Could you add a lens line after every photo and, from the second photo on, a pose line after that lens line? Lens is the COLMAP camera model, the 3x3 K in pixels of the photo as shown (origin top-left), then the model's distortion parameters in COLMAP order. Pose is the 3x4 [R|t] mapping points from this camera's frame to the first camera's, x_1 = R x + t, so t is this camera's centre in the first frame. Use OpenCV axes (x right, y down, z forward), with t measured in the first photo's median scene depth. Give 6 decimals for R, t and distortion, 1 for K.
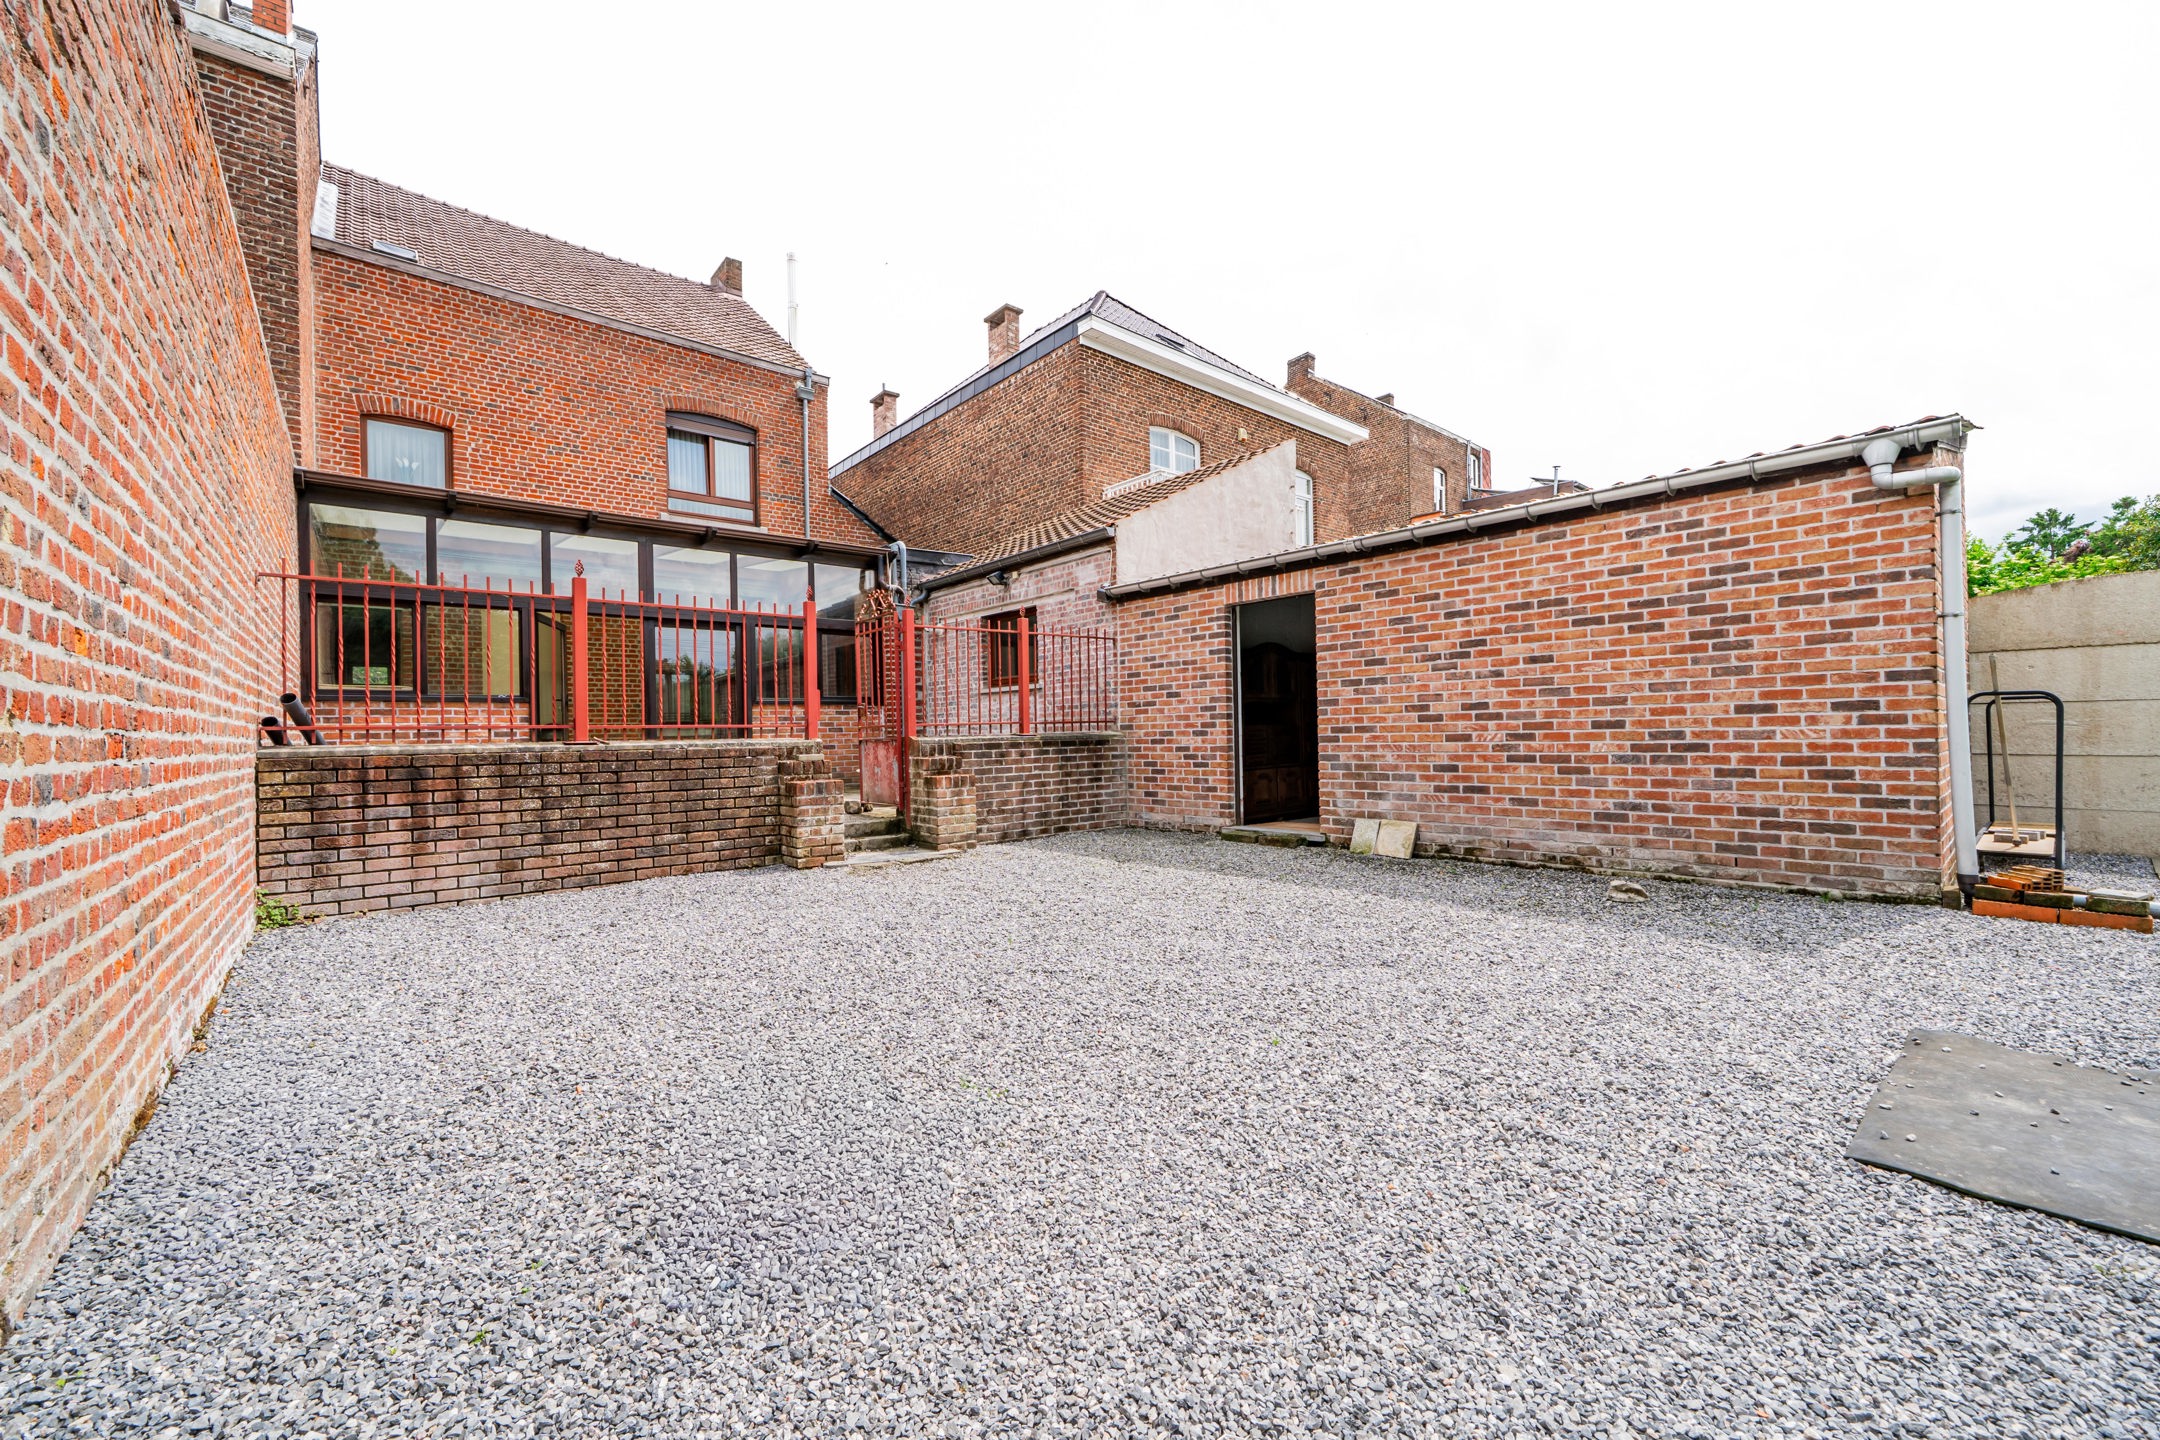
lens RADIAL K [[833.8, 0, 1072.6], [0, 833.8, 723.1], [0, 0, 1]] dist [-0.000518, -0.000037]
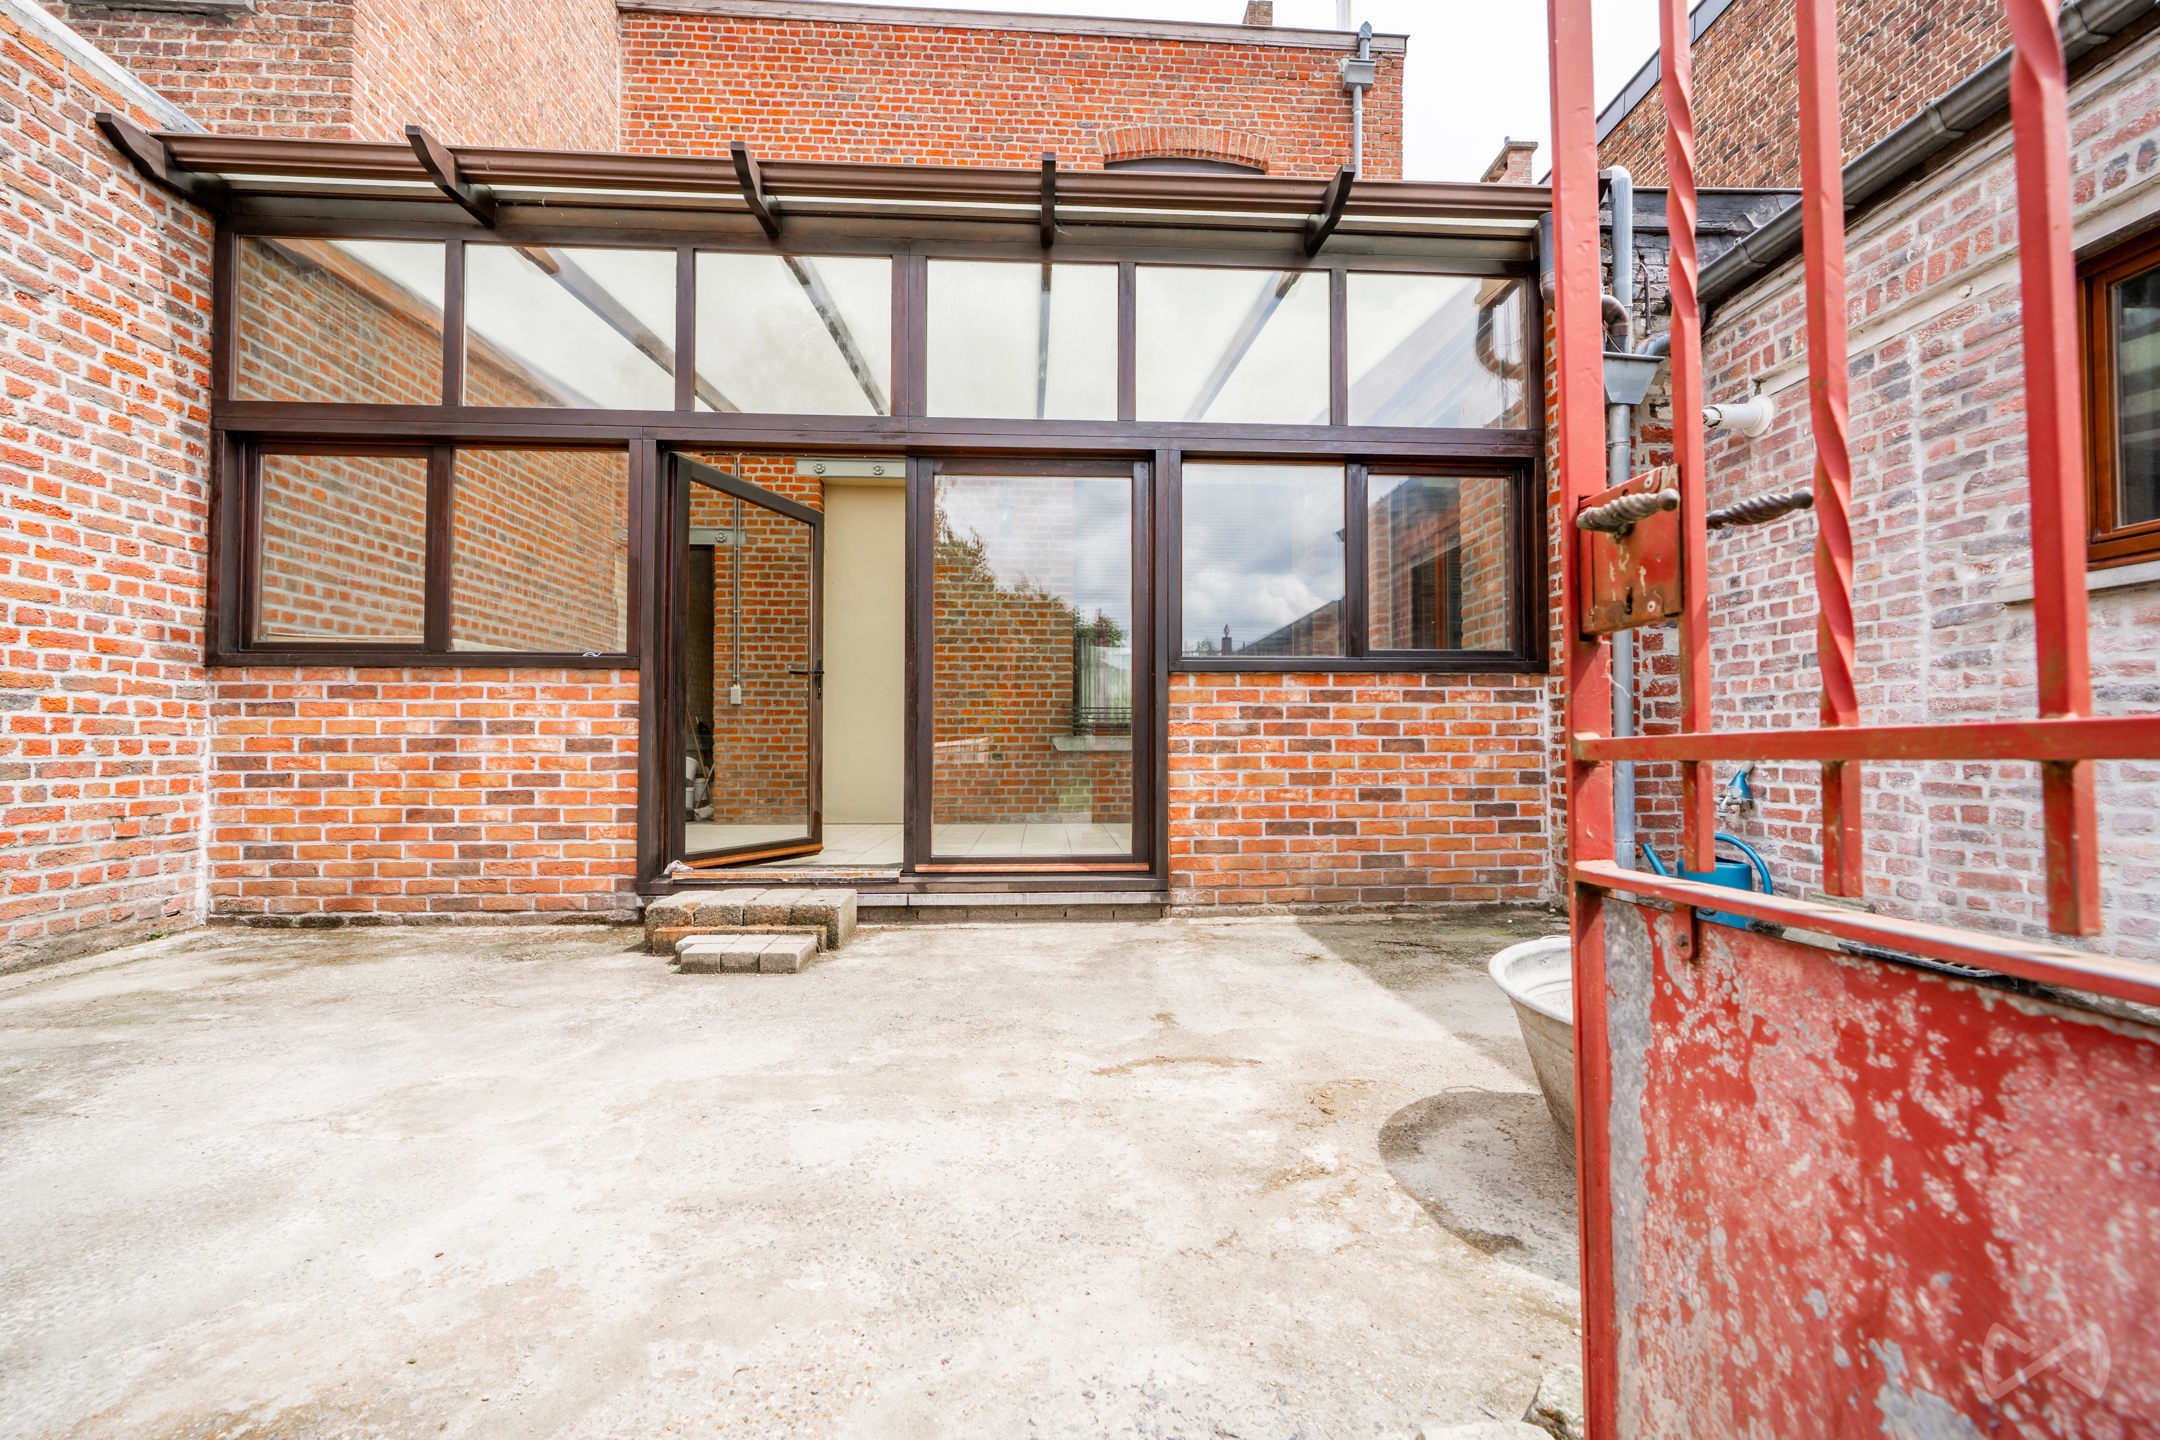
lens RADIAL K [[894.1, 0, 1077.9], [0, 894.1, 691.9], [0, 0, 1]] dist [-0.000628, -0.000045]
pose [[0.795551, -0.003337, -0.605878, -0.168594], [-0.009627, 0.999789, -0.018147, -0.005972], [0.605810, 0.020269, 0.795351, 0.626099]]
